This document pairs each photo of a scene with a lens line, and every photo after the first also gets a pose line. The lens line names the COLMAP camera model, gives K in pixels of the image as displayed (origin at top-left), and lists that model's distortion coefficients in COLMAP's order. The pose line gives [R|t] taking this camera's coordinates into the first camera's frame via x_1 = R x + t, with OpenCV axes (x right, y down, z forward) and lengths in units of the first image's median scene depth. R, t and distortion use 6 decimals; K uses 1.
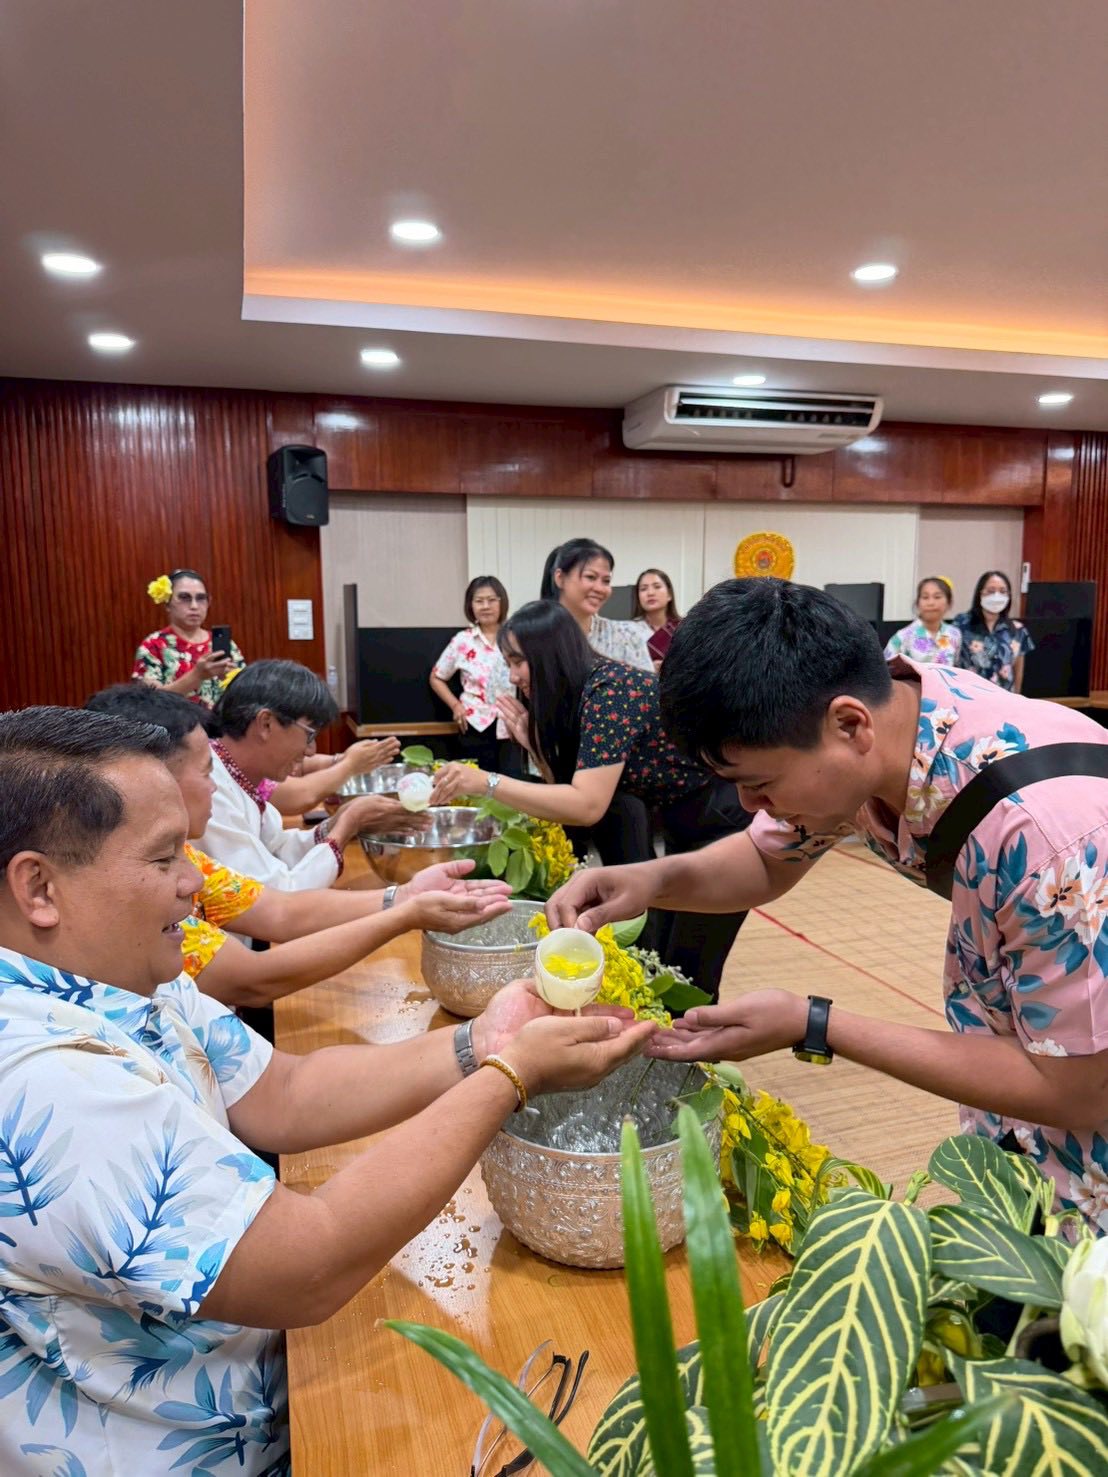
lens RADIAL K [[1030.3, 0, 563.9], [0, 1030.3, 755.8], [0, 0, 1]] dist [0.029608, -0.039589]
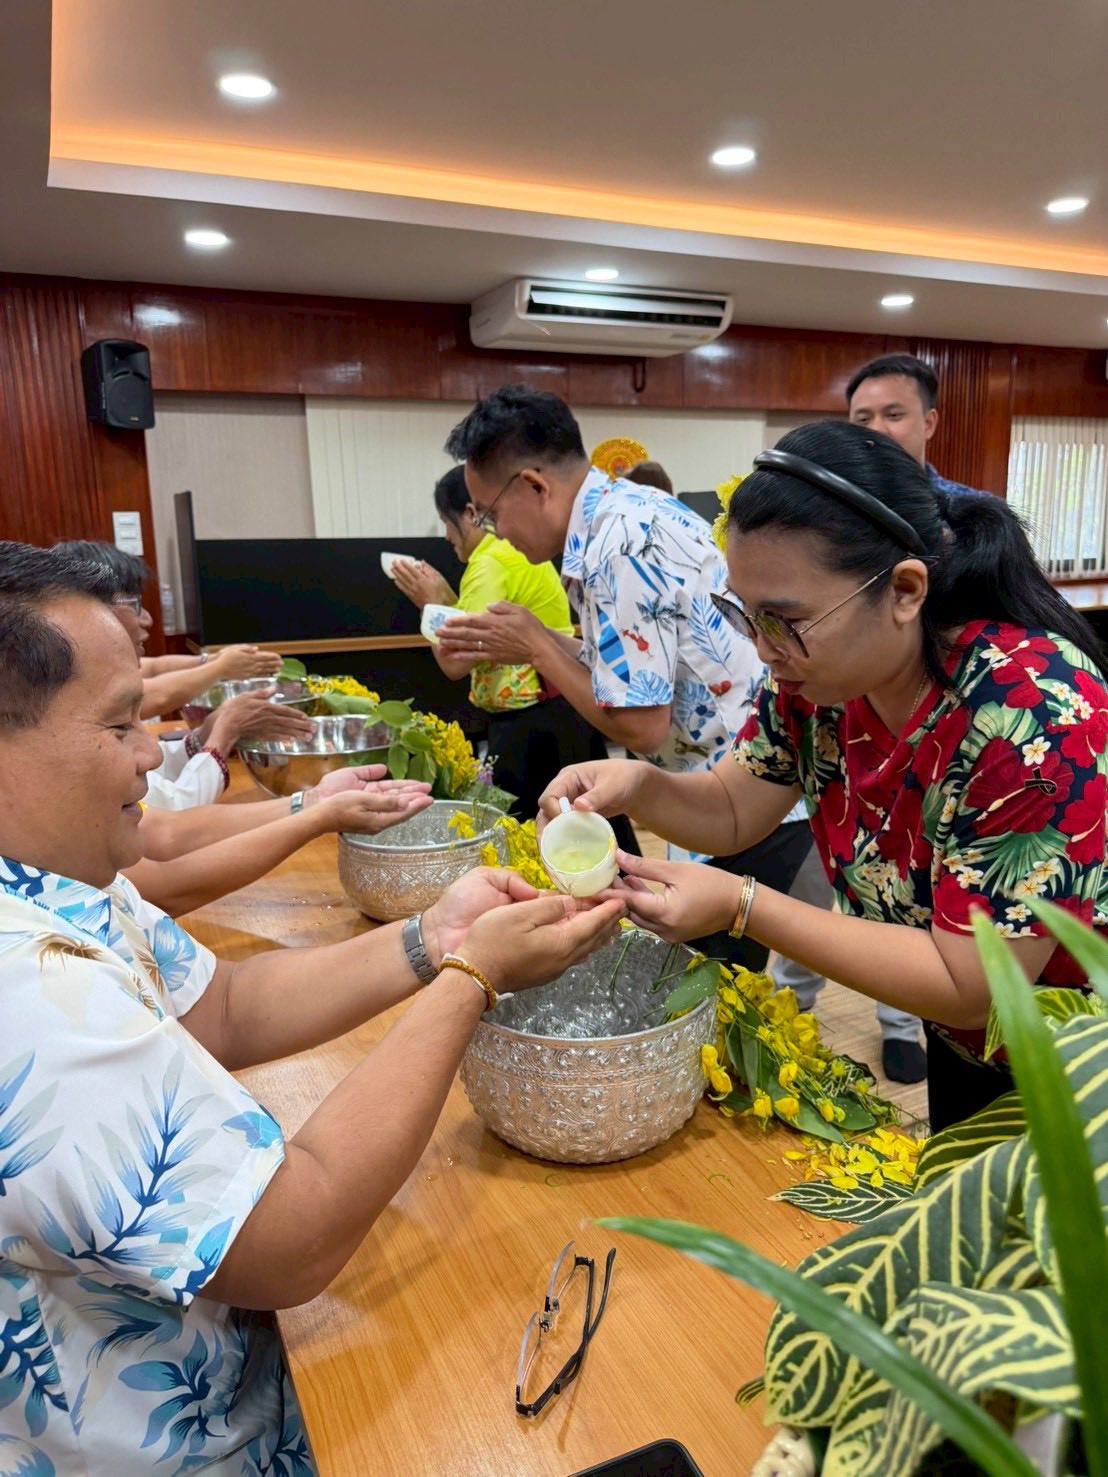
lens RADIAL K [[1030.3, 0, 544.0], [0, 1030.3, 753.3], [0, 0, 1]] dist [0.029608, -0.039589]
pose [[0.989811, -0.044448, 0.135270, -0.031340], [0.035327, 0.996984, 0.069099, 0.017338], [-0.137933, -0.063616, 0.988396, 0.031275]]
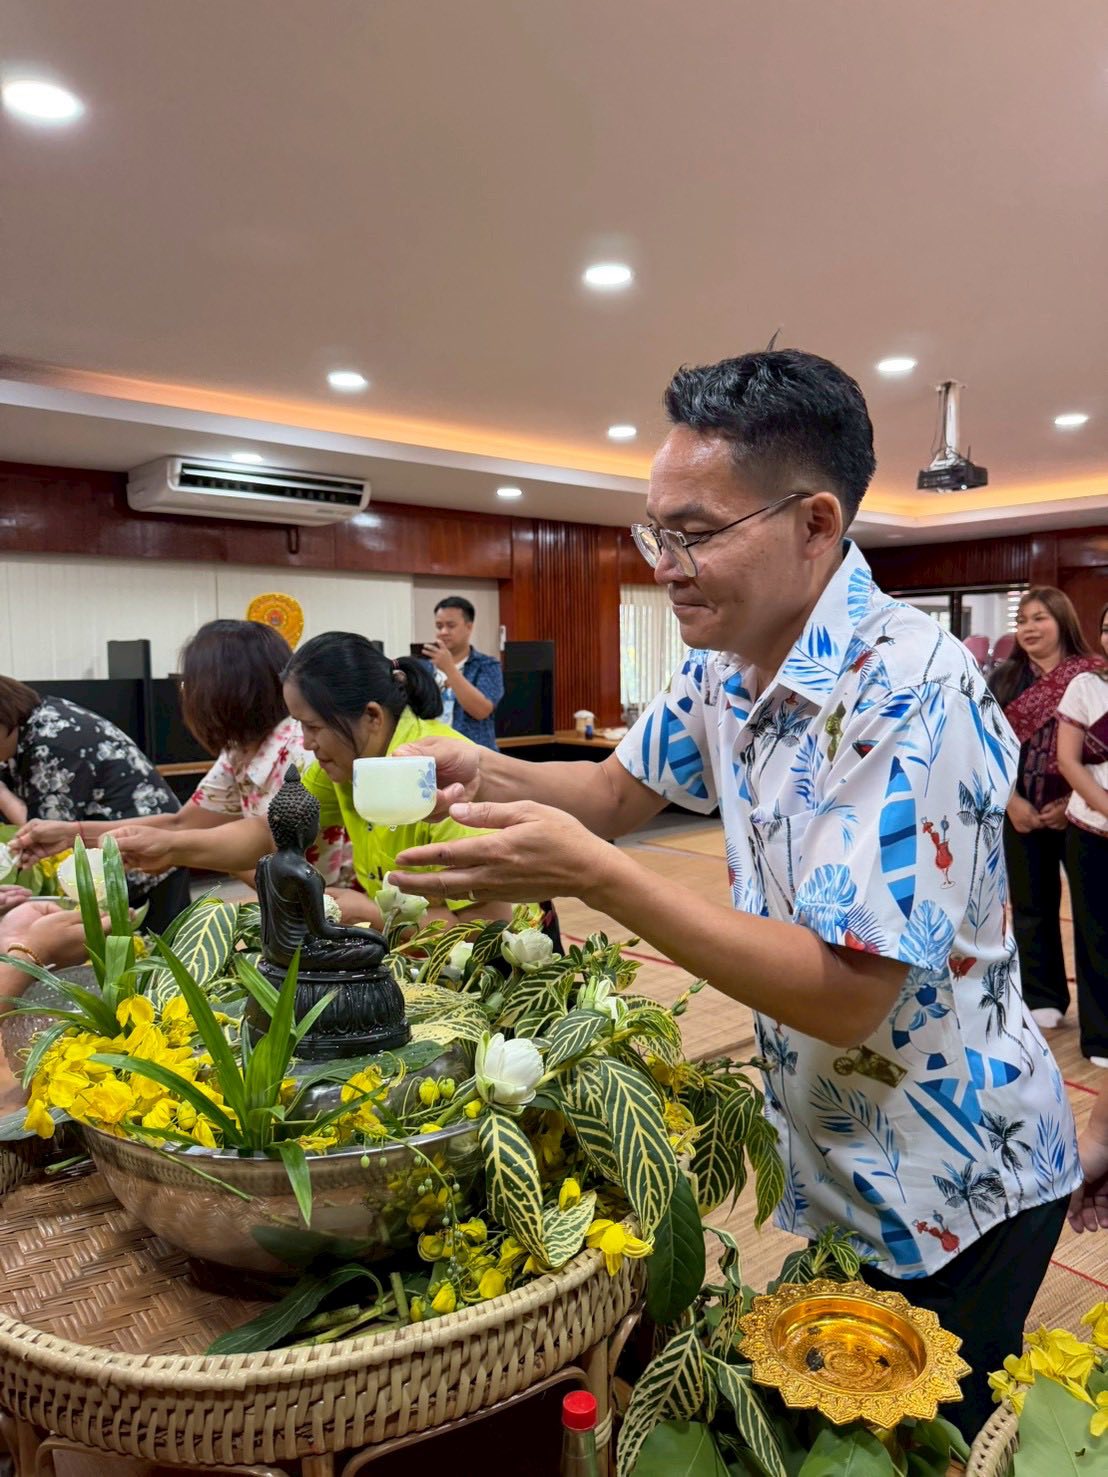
lens RADIAL K [[1031.9, 0, 558.9], [0, 1031.9, 741.8], [0, 0, 1]] dist [0.032096, -0.041599]
pose [[0.907484, -0.035882, 0.418552, 0.007407], [0.066236, 0.996104, -0.058215, 0.033410], [-0.414833, 0.080553, 0.906325, -0.152210]]
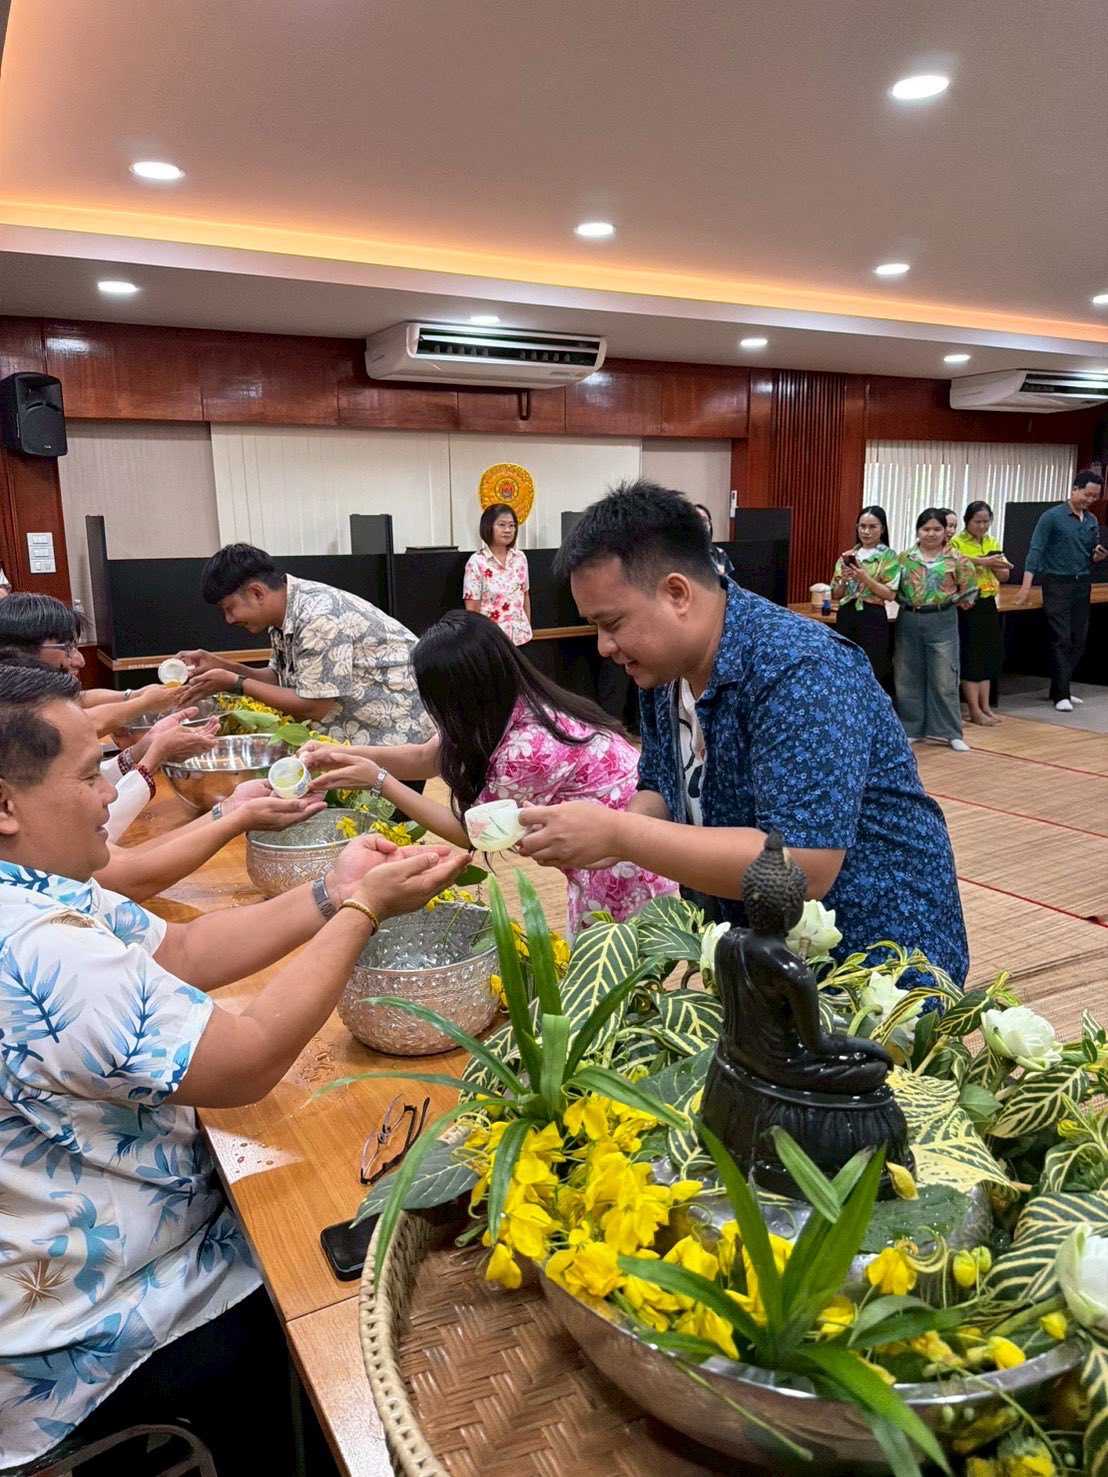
lens RADIAL K [[1031.9, 0, 535.9], [0, 1031.9, 733.2], [0, 0, 1]] dist [0.032096, -0.041599]
pose [[0.975691, -0.054850, 0.212174, -0.024650], [0.042603, 0.997175, 0.061870, -0.003665], [-0.214968, -0.051326, 0.975271, -0.092430]]
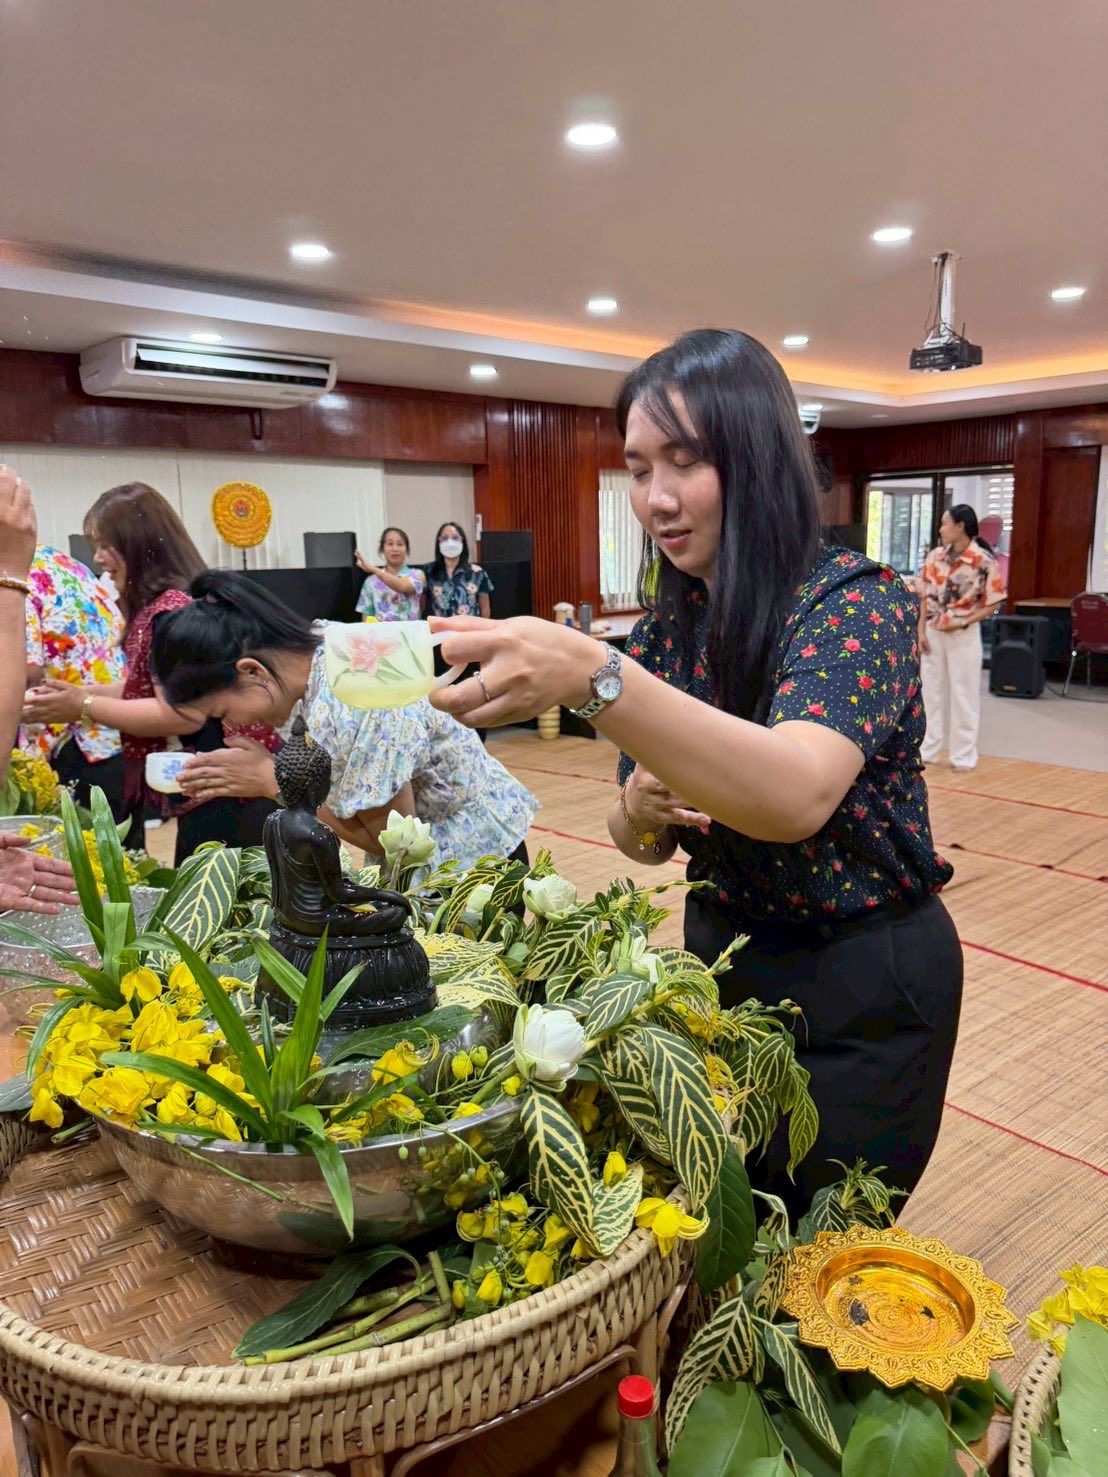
lens RADIAL K [[1031.9, 0, 565.2], [0, 1031.9, 737.9], [0, 0, 1]] dist [0.032096, -0.041599]
pose [[0.893524, -0.093524, 0.439168, 0.005577], [0.079334, 0.995563, 0.050601, 0.020937], [-0.441951, -0.010372, 0.896979, -0.133124]]
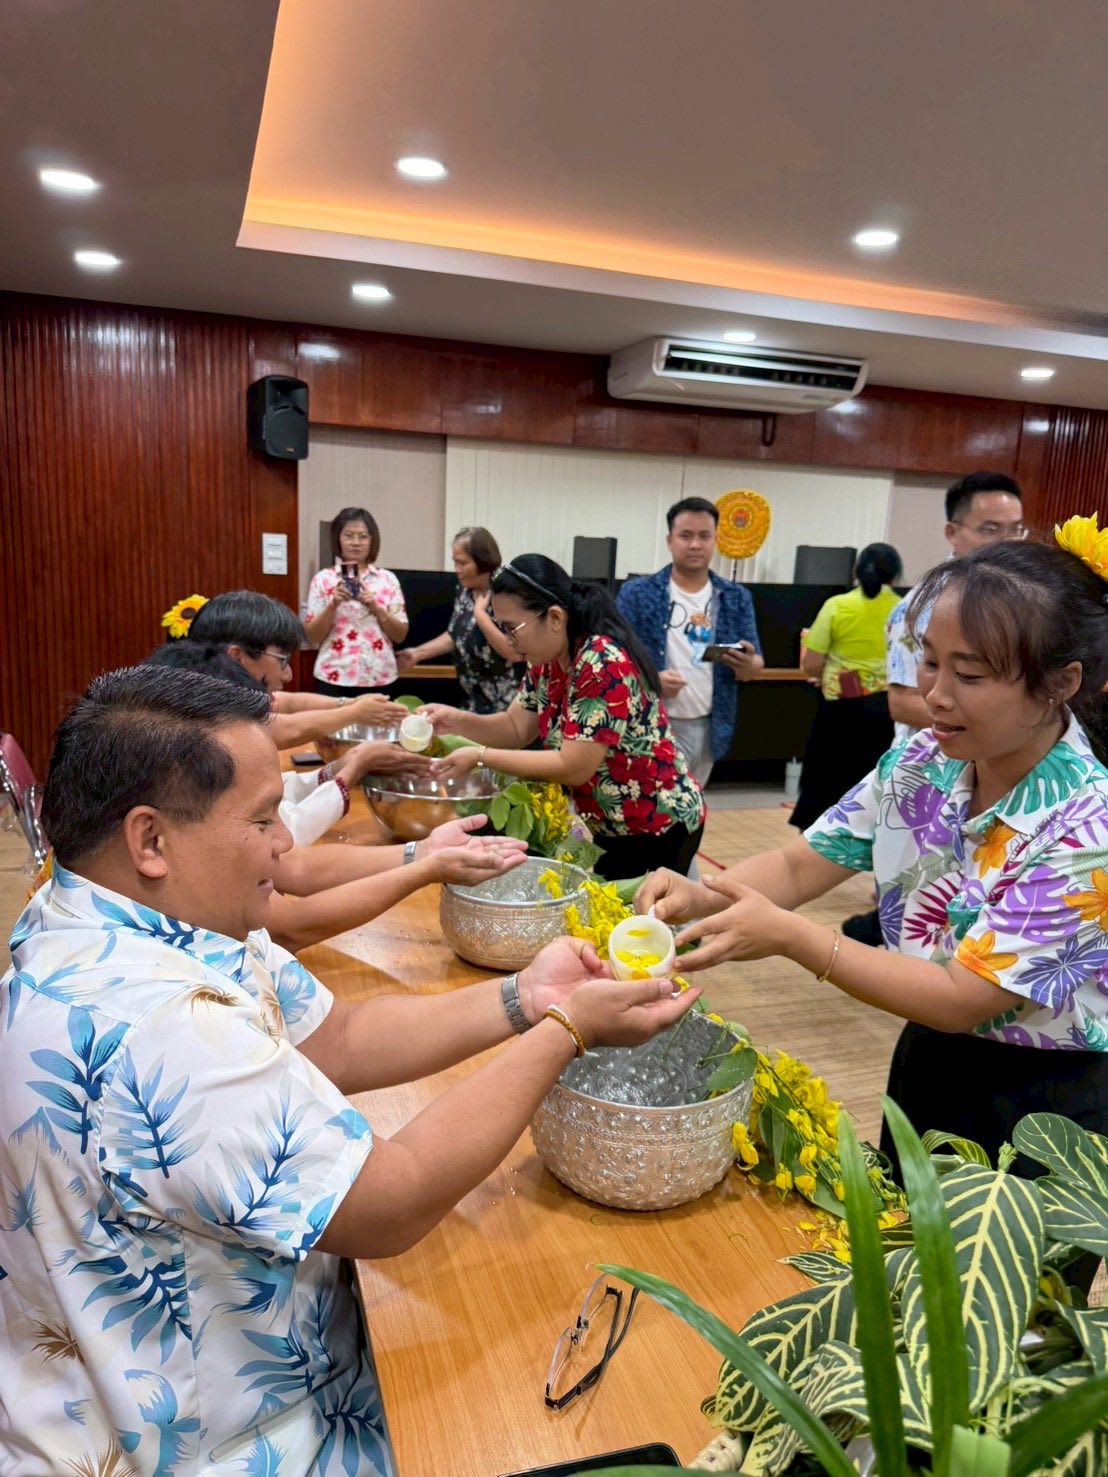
lens RADIAL K [[1030.3, 0, 542.3], [0, 1030.3, 748.1], [0, 0, 1]] dist [0.029608, -0.039589]
pose [[0.998304, 0.047682, 0.033403, -0.031820], [-0.049288, 0.997580, 0.049035, -0.009028], [-0.030984, -0.050598, 0.998238, -0.013842]]
